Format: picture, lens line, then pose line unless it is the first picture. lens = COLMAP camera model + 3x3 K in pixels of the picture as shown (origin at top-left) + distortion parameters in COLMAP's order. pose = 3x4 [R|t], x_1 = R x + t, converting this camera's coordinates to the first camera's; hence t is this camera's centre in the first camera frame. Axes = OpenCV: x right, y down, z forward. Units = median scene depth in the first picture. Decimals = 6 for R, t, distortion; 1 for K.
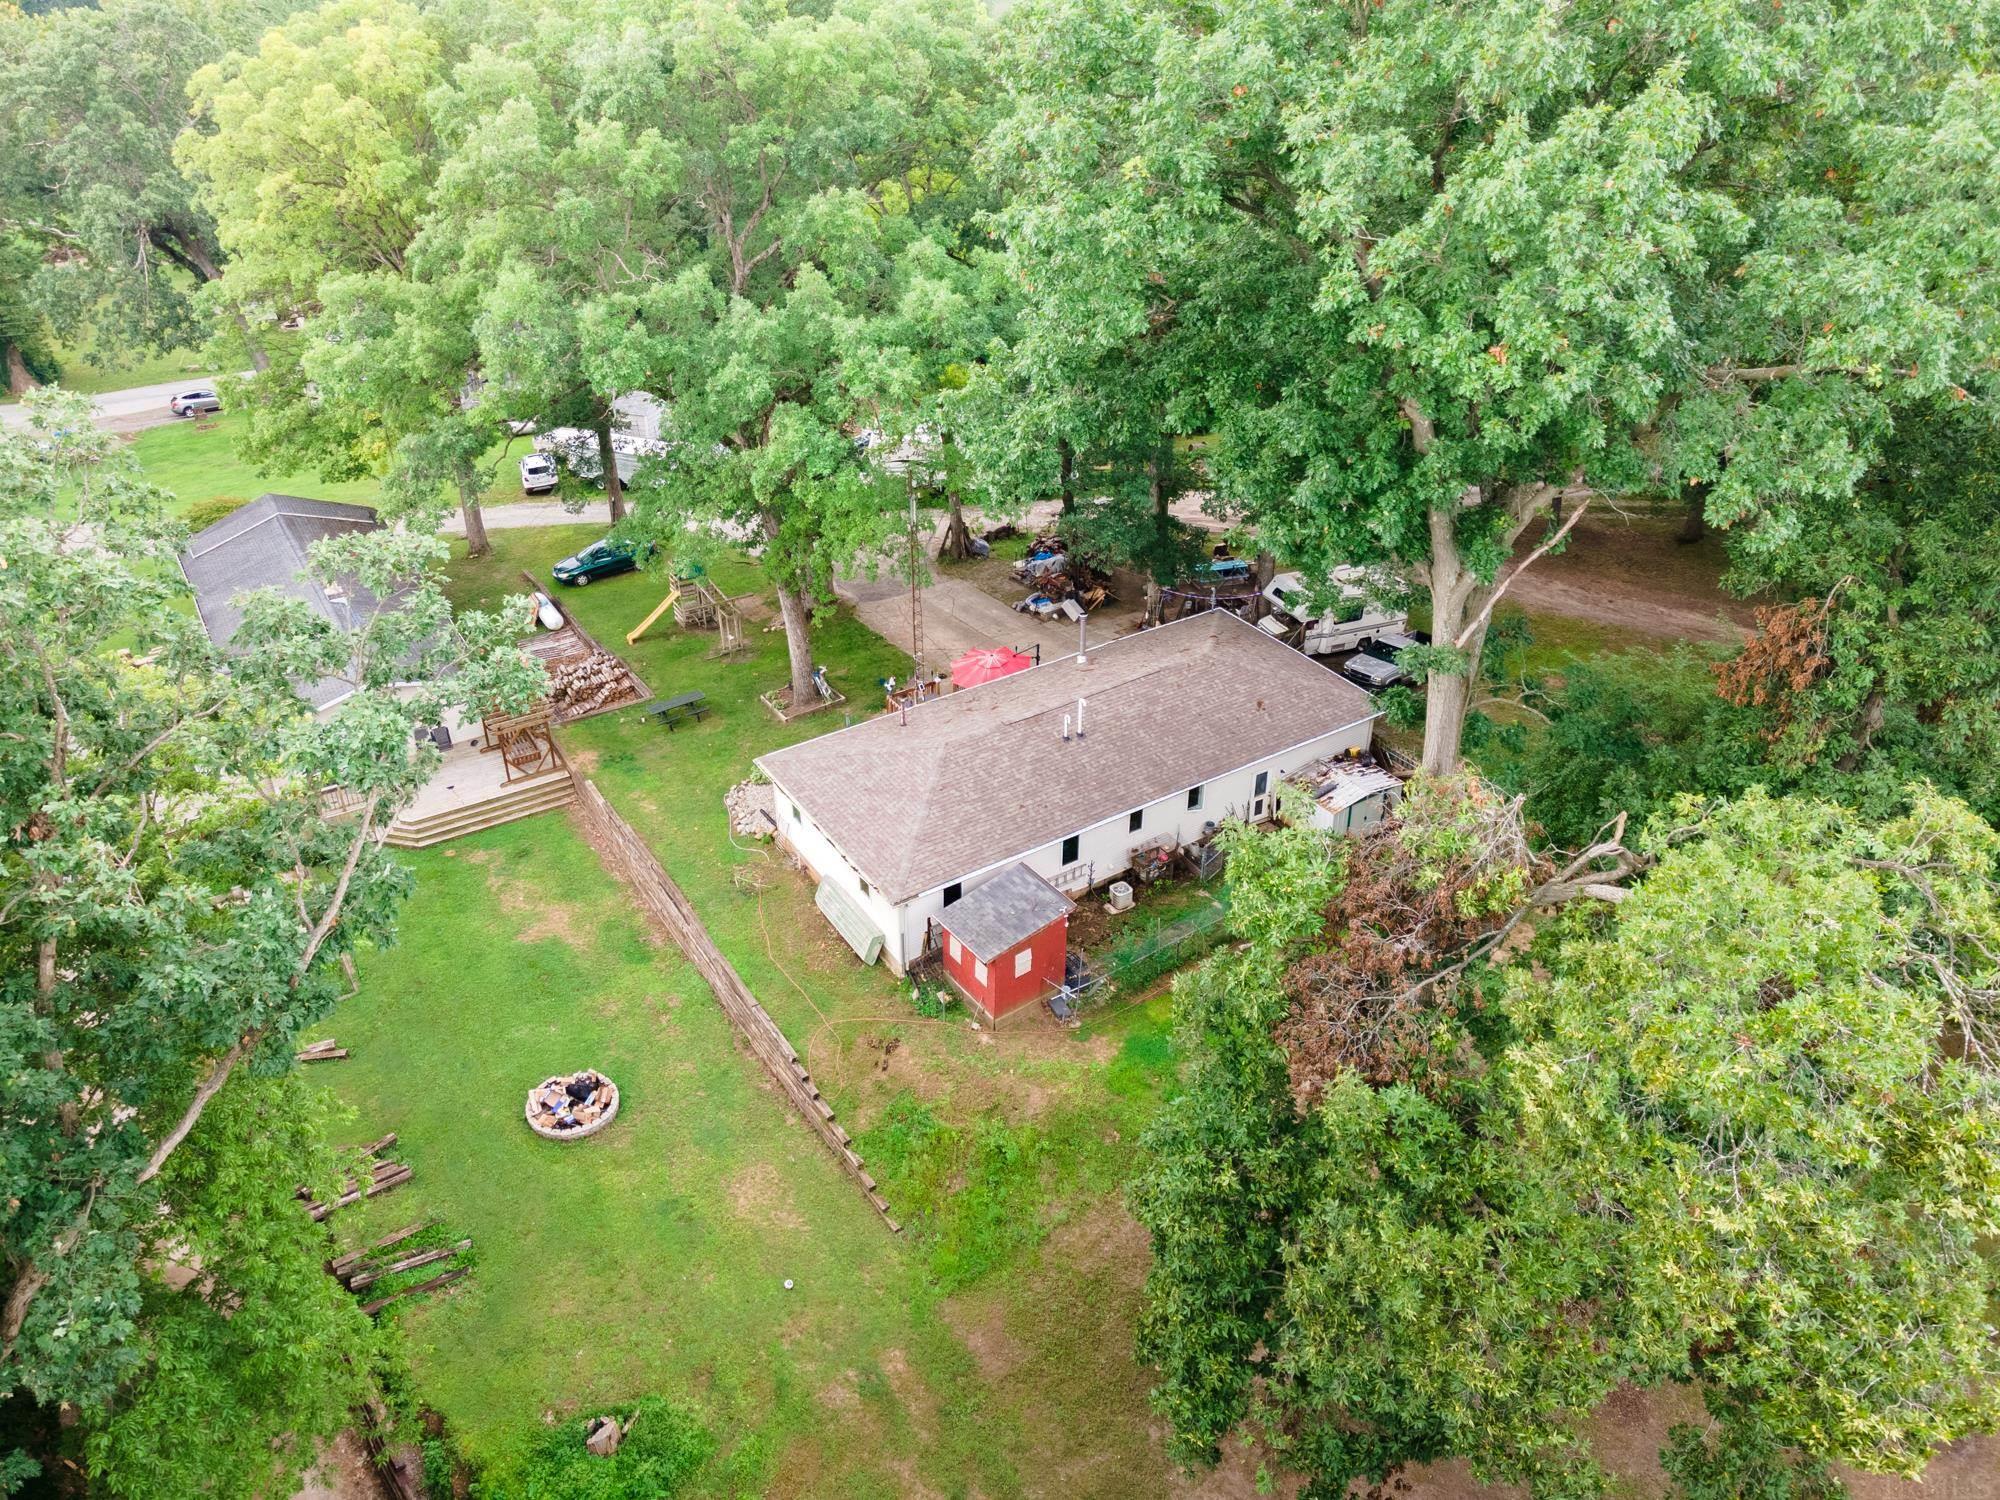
lens RADIAL K [[1429.8, 0, 1000.0], [0, 1429.8, 750.0], [0, 0, 1]] dist [0.022781, 0.008550]
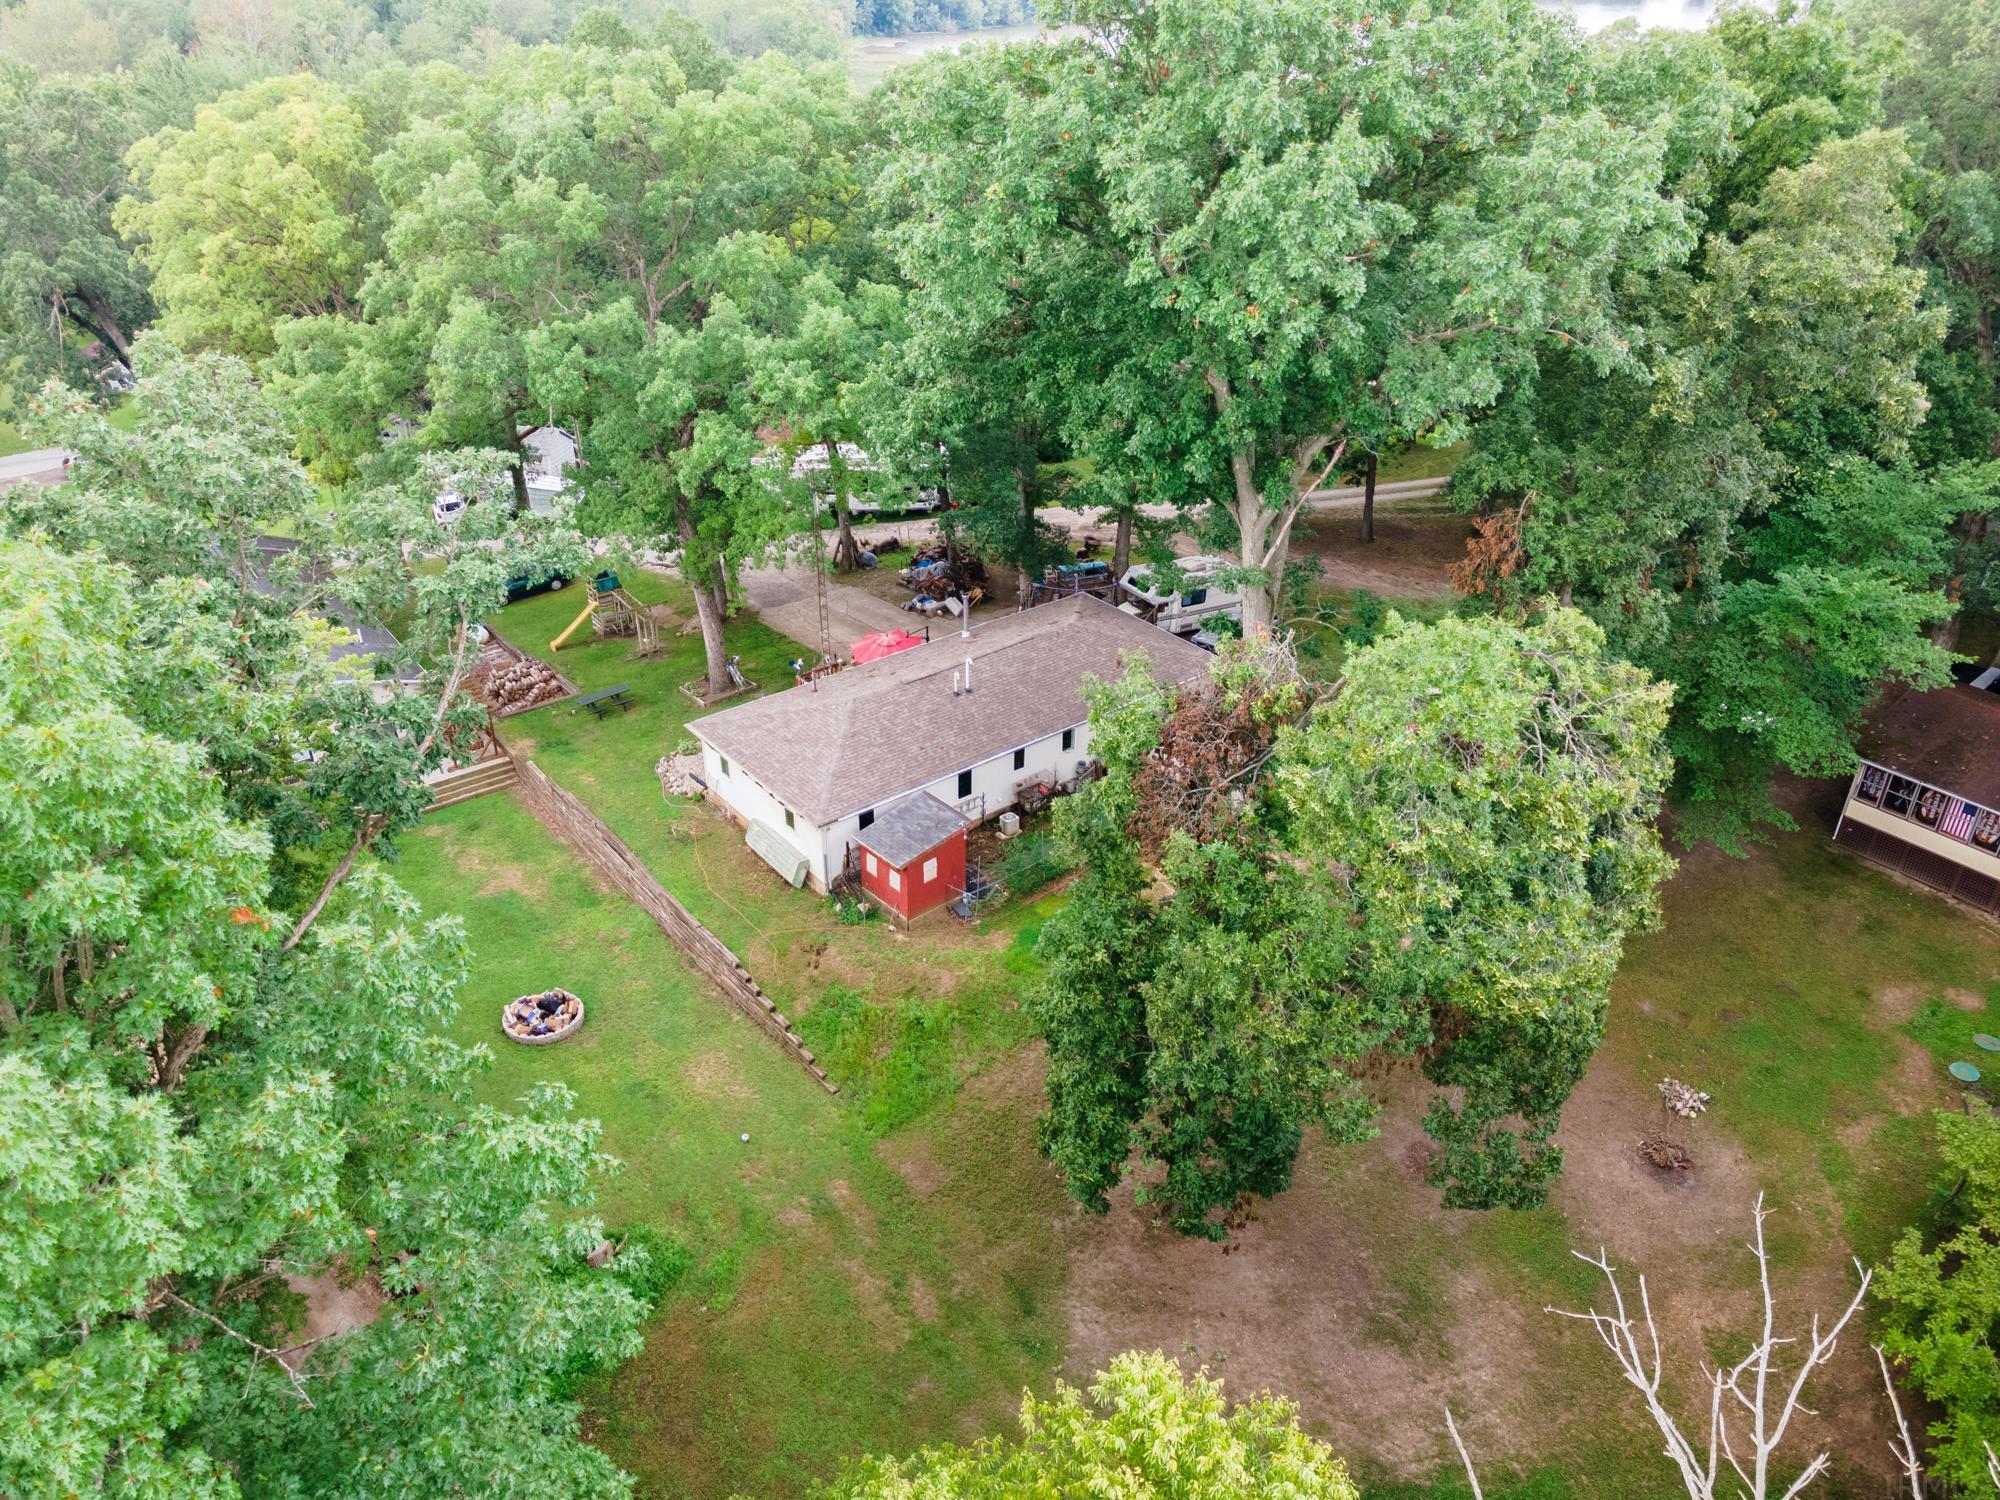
lens RADIAL K [[1419.4, 0, 1000.0], [0, 1419.4, 750.0], [0, 0, 1]] dist [0.017087, 0.004133]
pose [[0.995457, -0.043828, 0.084530, -0.020785], [0.047287, 0.998106, -0.039353, 0.096655], [-0.082645, 0.043171, 0.995644, -0.176519]]
